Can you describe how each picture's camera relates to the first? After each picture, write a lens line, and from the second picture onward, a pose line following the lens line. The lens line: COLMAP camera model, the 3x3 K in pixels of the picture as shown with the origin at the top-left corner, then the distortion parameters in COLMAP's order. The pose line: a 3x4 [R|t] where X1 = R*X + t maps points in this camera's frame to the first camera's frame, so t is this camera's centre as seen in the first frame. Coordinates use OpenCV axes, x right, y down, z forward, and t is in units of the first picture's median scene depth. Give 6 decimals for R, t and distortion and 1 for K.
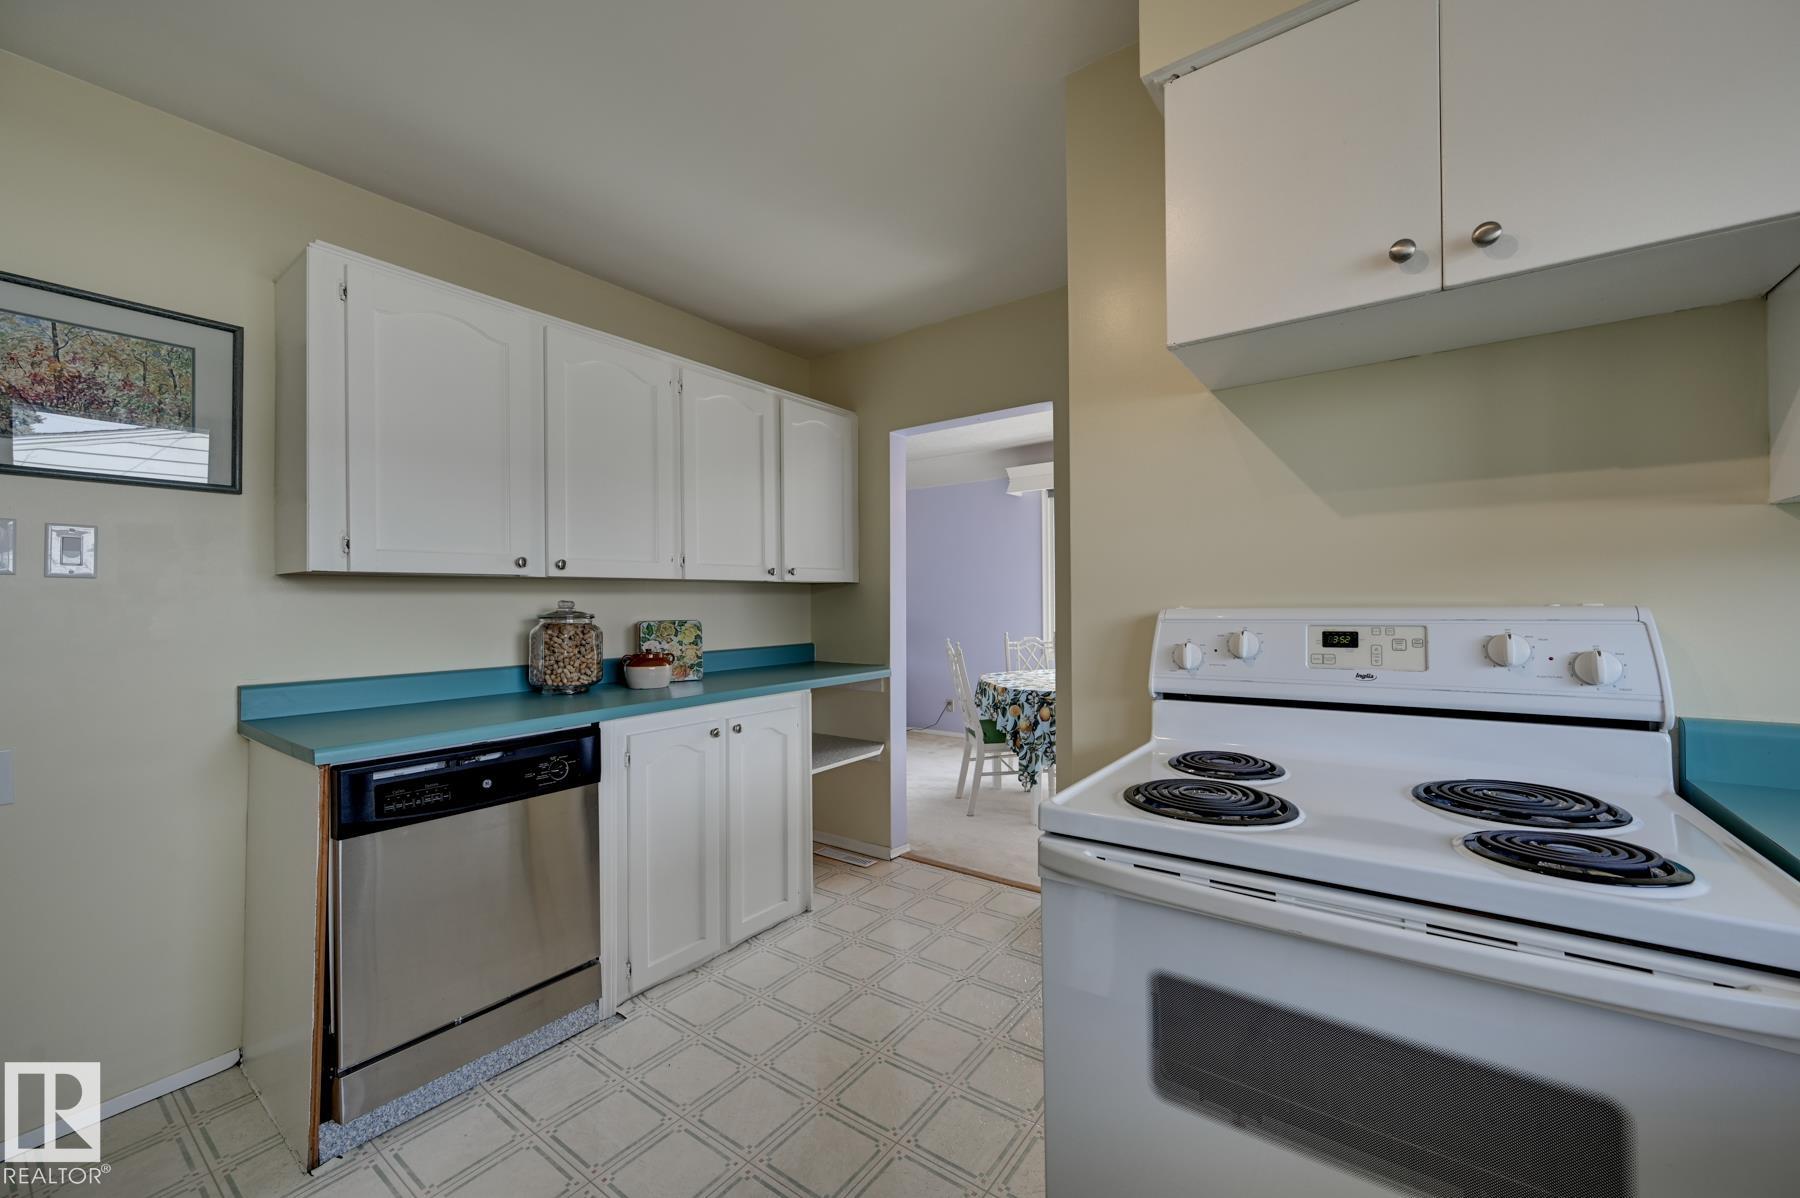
lens RADIAL K [[701.6, 0, 907.3], [0, 701.6, 599.3], [0, 0, 1]] dist [-0.000852, -0.000958]
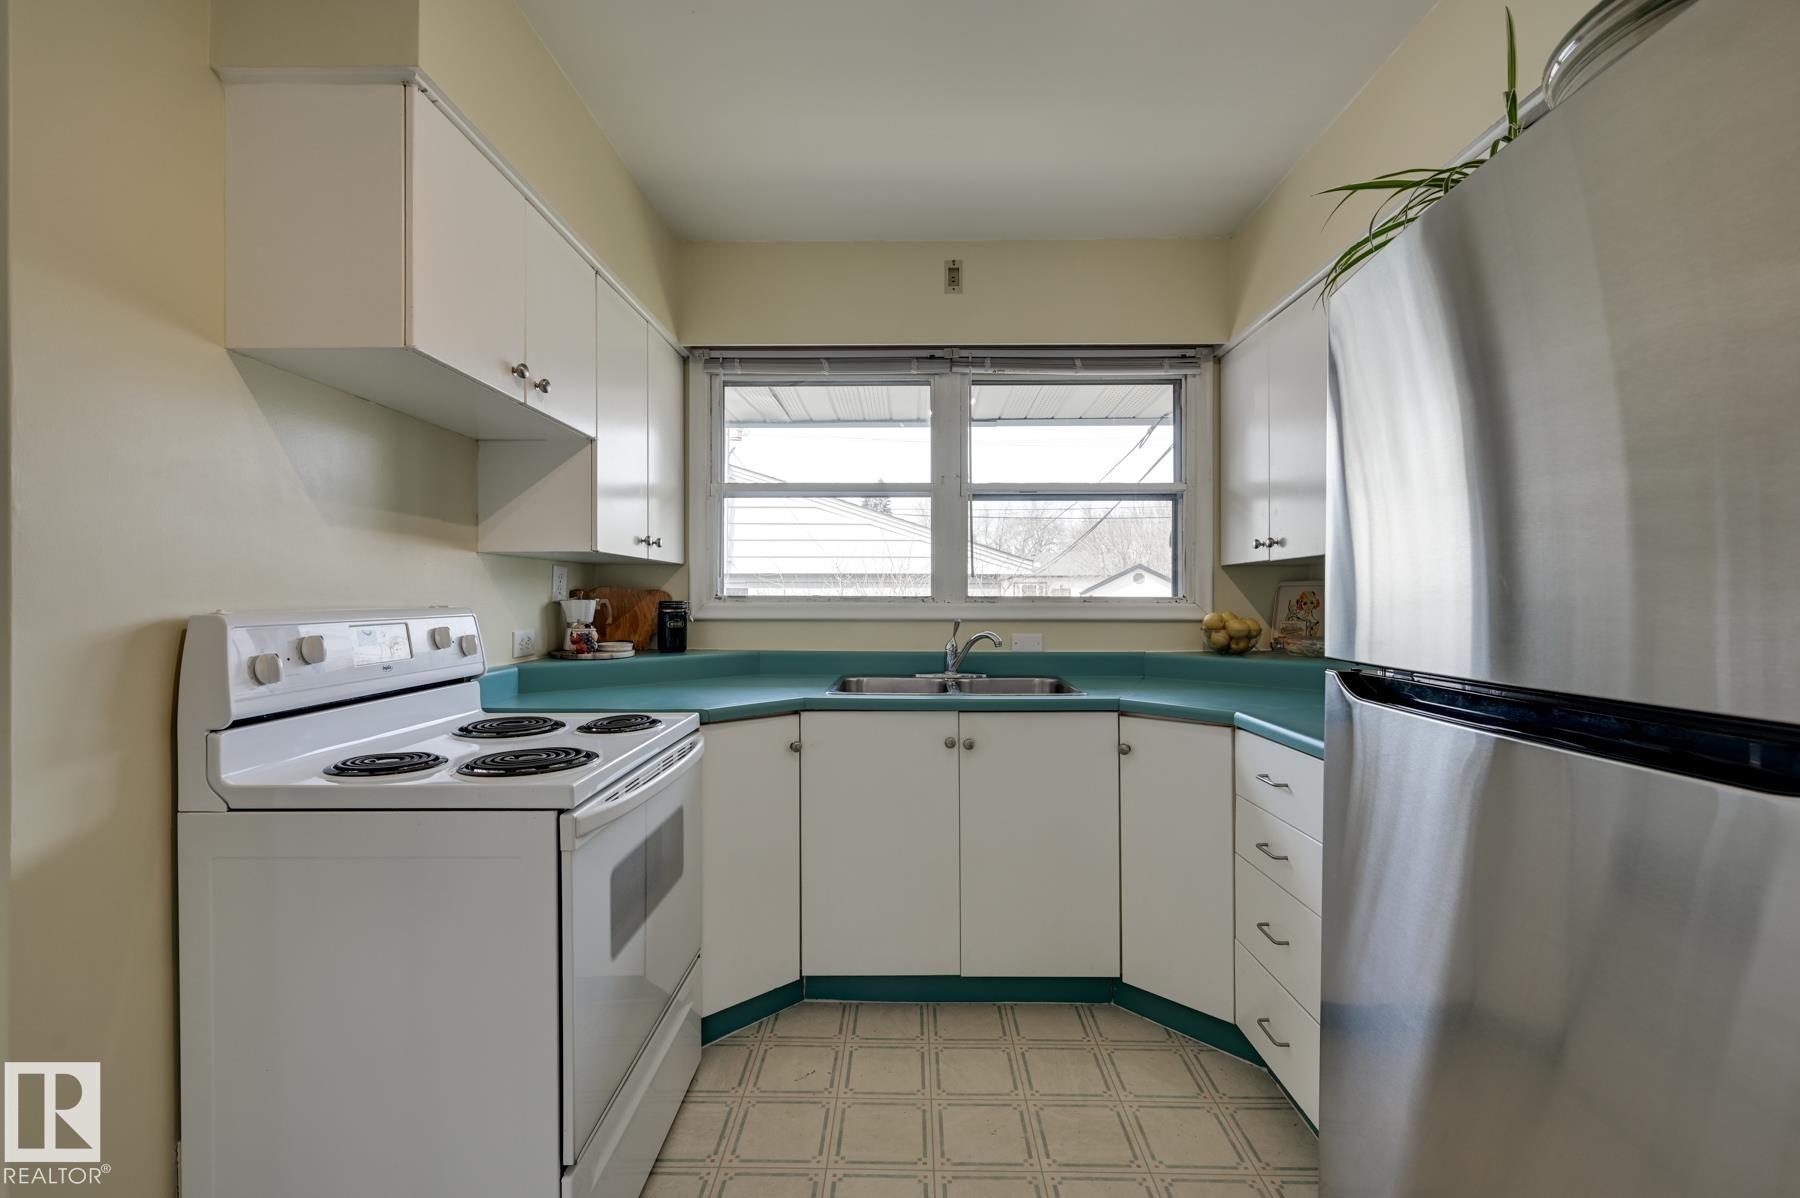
lens RADIAL K [[753.2, 0, 897.9], [0, 753.2, 598.5], [0, 0, 1]] dist [-0.012709, -0.000022]
pose [[-0.571703, 0.010782, 0.820390, -0.459684], [-0.004145, 0.999863, -0.016029, 0.005920], [-0.820450, -0.012565, -0.571580, 0.541424]]
